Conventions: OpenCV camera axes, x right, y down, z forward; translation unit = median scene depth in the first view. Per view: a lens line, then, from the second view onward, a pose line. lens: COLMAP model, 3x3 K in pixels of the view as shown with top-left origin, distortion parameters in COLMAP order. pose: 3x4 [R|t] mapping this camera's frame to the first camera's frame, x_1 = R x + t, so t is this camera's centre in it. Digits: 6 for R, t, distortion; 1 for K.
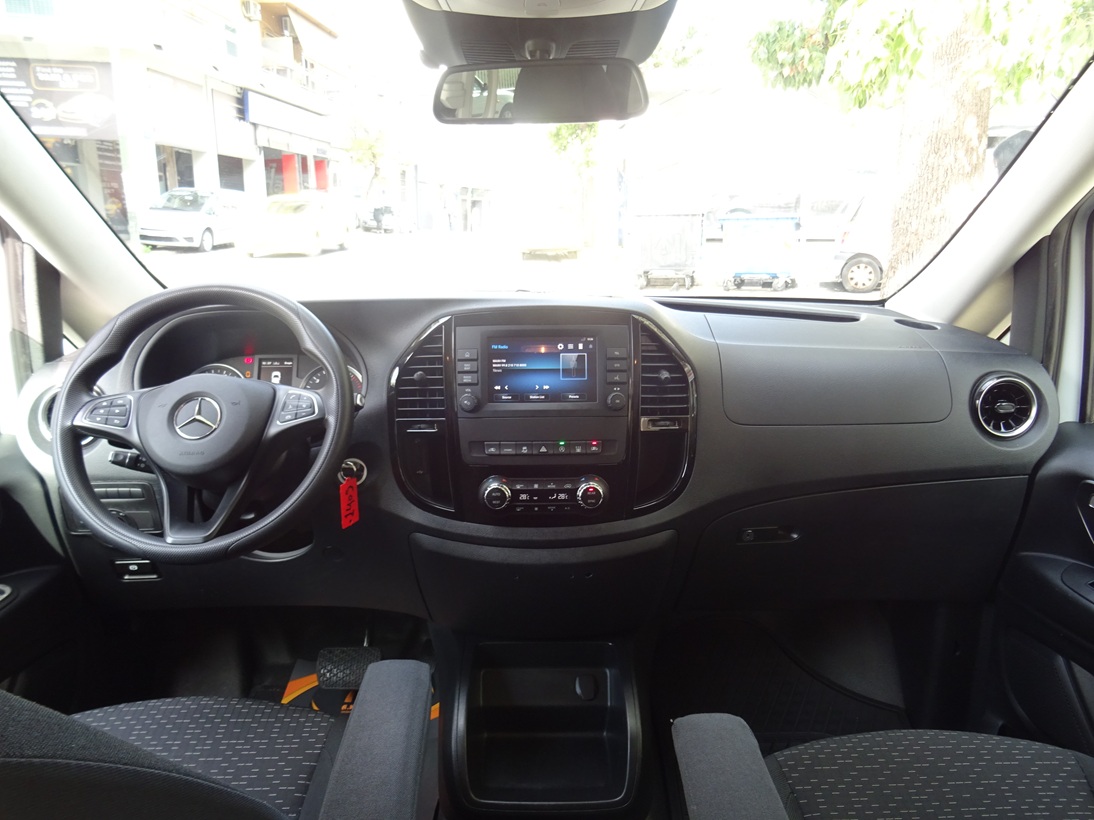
lens RADIAL K [[771.9, 0, 547.0], [0, 771.9, 410.0], [0, 0, 1]] dist [-0.002865, -0.002527]
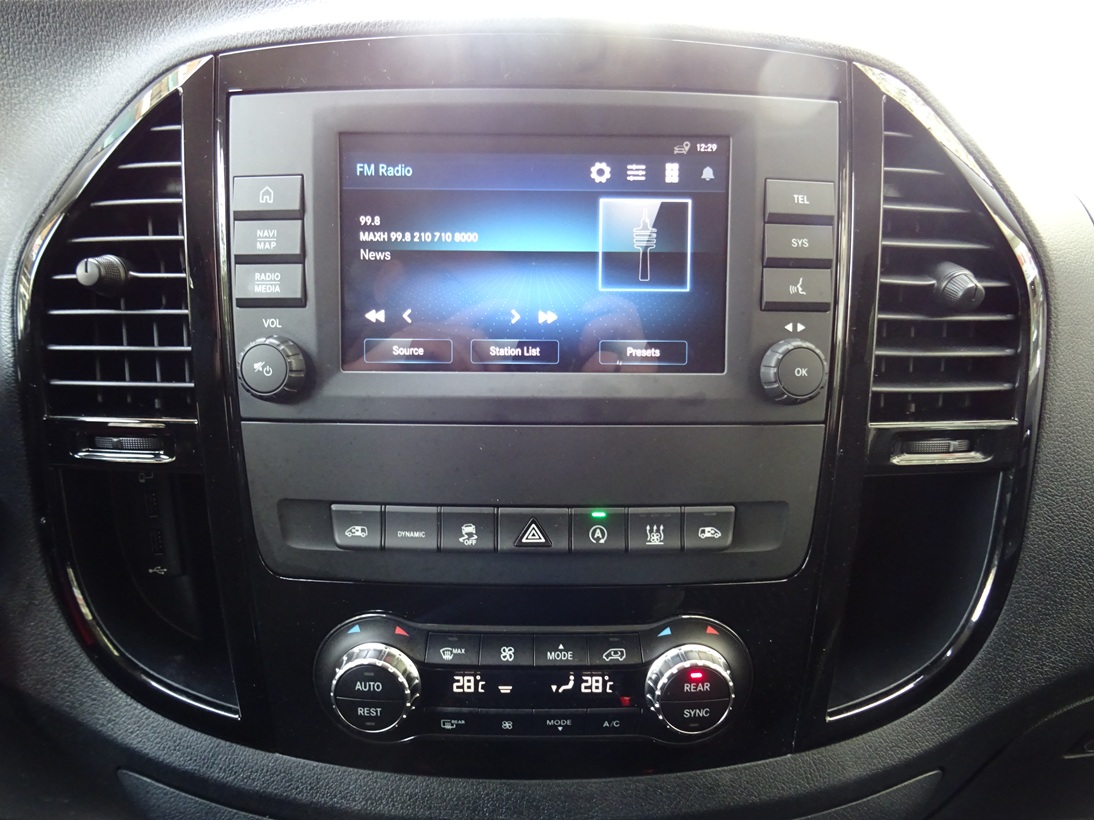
lens RADIAL K [[771.9, 0, 547.0], [0, 771.9, 410.0], [0, 0, 1]] dist [-0.002865, -0.002527]
pose [[0.999864, 0.015856, 0.004515, -0.001809], [-0.016102, 0.997994, 0.061229, -0.012859], [-0.003535, -0.061294, 0.998114, 0.714255]]
